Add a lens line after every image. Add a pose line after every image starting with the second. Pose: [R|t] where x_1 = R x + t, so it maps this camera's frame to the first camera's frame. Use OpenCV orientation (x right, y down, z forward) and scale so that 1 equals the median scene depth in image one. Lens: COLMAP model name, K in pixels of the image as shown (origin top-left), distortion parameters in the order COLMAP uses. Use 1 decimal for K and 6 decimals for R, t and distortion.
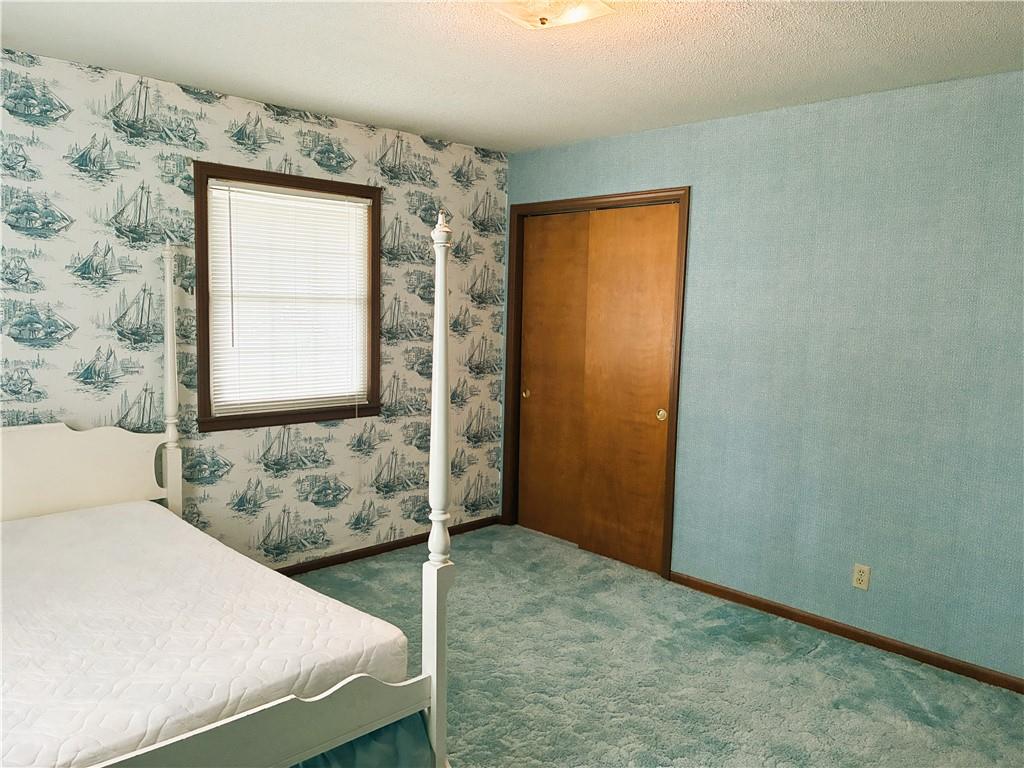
lens RADIAL K [[759.5, 0, 512.0], [0, 759.5, 384.0], [0, 0, 1]] dist [0.061988, -0.096065]
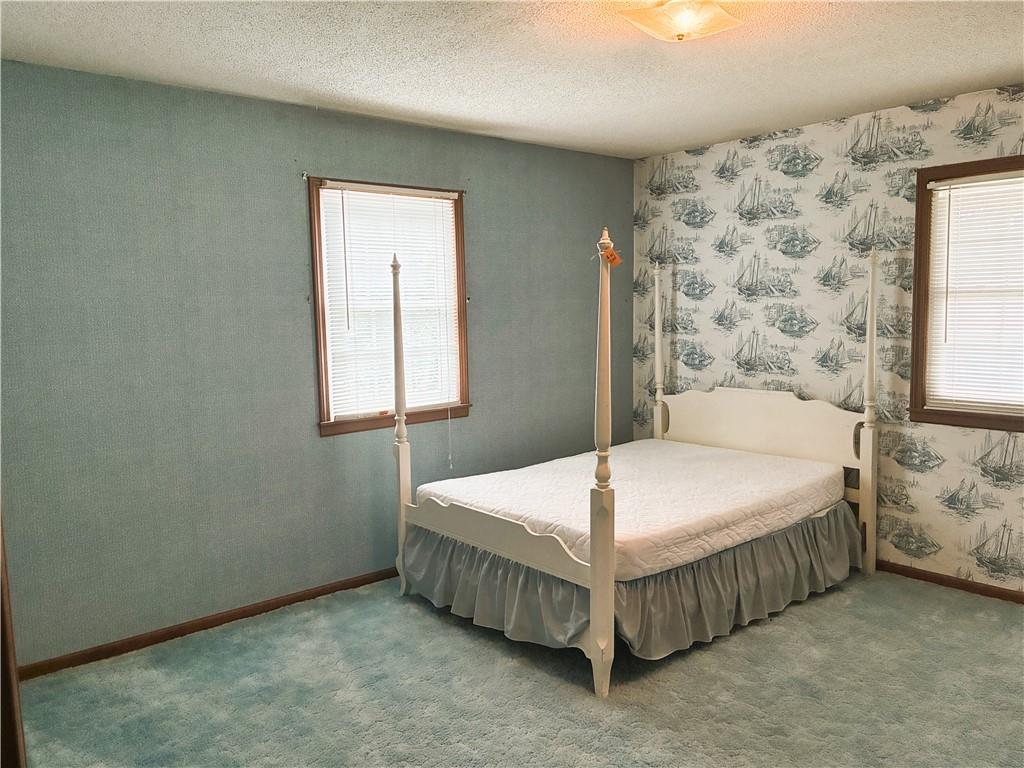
lens RADIAL K [[759.5, 0, 512.0], [0, 759.5, 384.0], [0, 0, 1]] dist [0.061988, -0.096065]
pose [[-0.066960, 0.074764, -0.994951, 0.720721], [-0.086468, 0.993002, 0.080436, -0.027486], [0.994002, 0.091417, -0.060027, 0.518232]]
